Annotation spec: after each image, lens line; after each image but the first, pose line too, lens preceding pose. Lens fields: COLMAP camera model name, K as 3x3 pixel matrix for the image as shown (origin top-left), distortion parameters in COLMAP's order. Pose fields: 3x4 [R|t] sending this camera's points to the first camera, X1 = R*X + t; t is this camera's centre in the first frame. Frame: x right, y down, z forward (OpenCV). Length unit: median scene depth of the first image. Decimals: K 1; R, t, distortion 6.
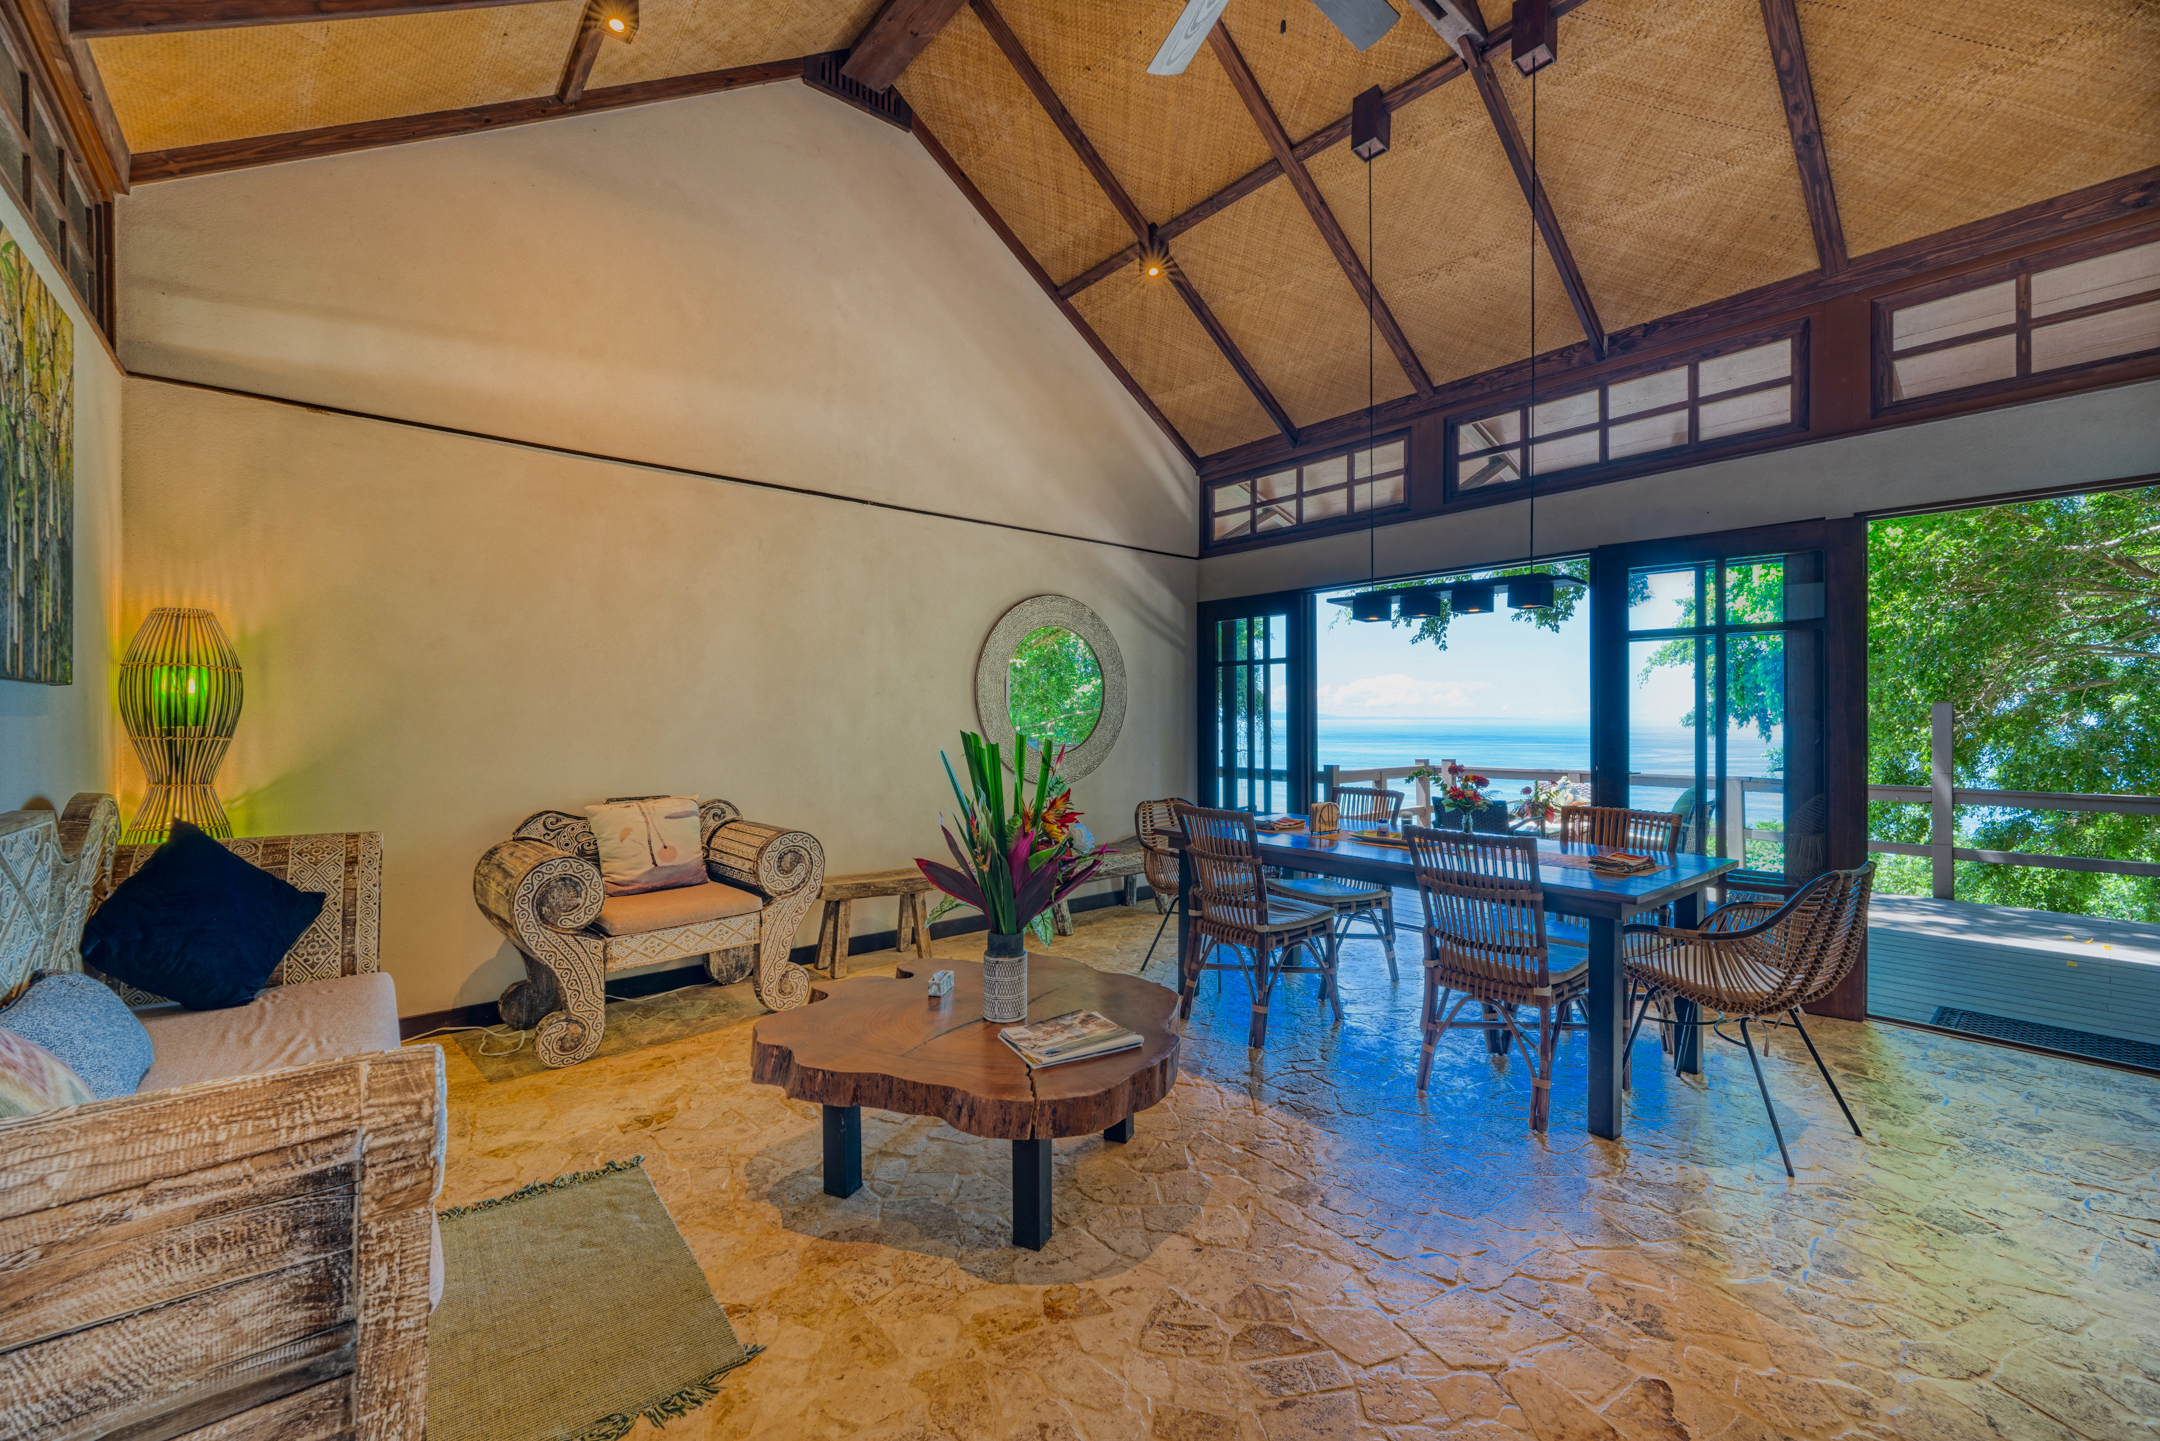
lens RADIAL K [[871.1, 0, 1089.9], [0, 871.1, 719.4], [0, 0, 1]] dist [0.000524, 0.000072]
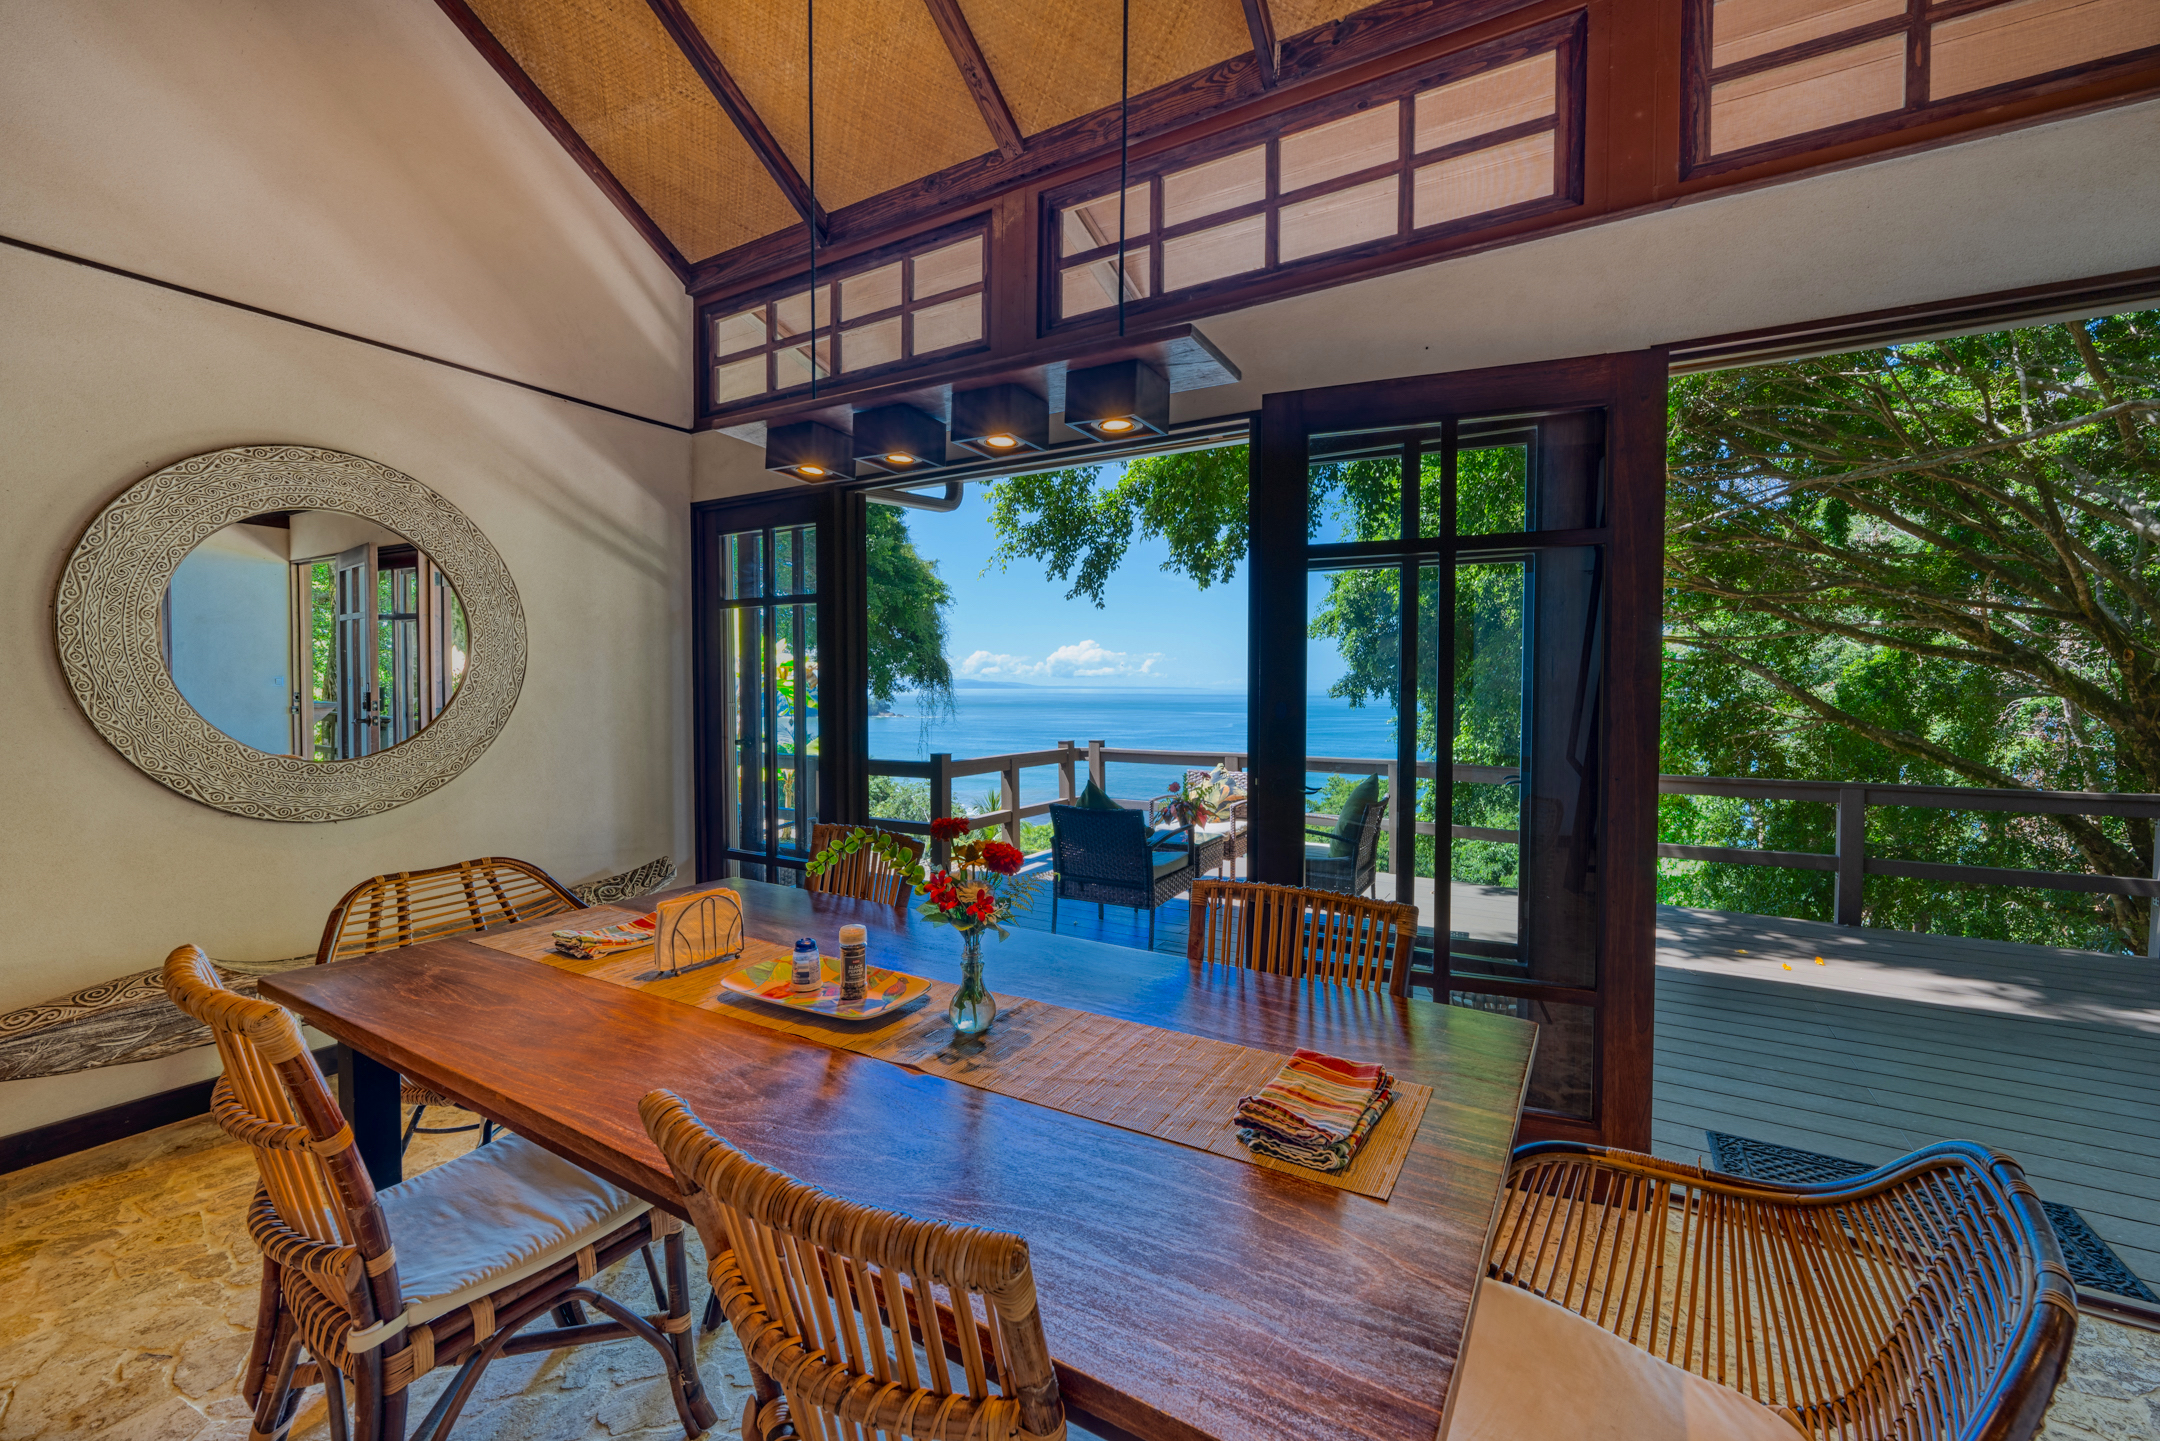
lens RADIAL K [[934.2, 0, 1084.0], [0, 934.2, 718.8], [0, 0, 1]] dist [-0.001832, -0.000735]
pose [[0.940599, -0.006431, 0.339459, 0.213799], [-0.004453, 0.999501, 0.031272, -0.004523], [-0.339491, -0.030926, 0.940101, 0.371073]]
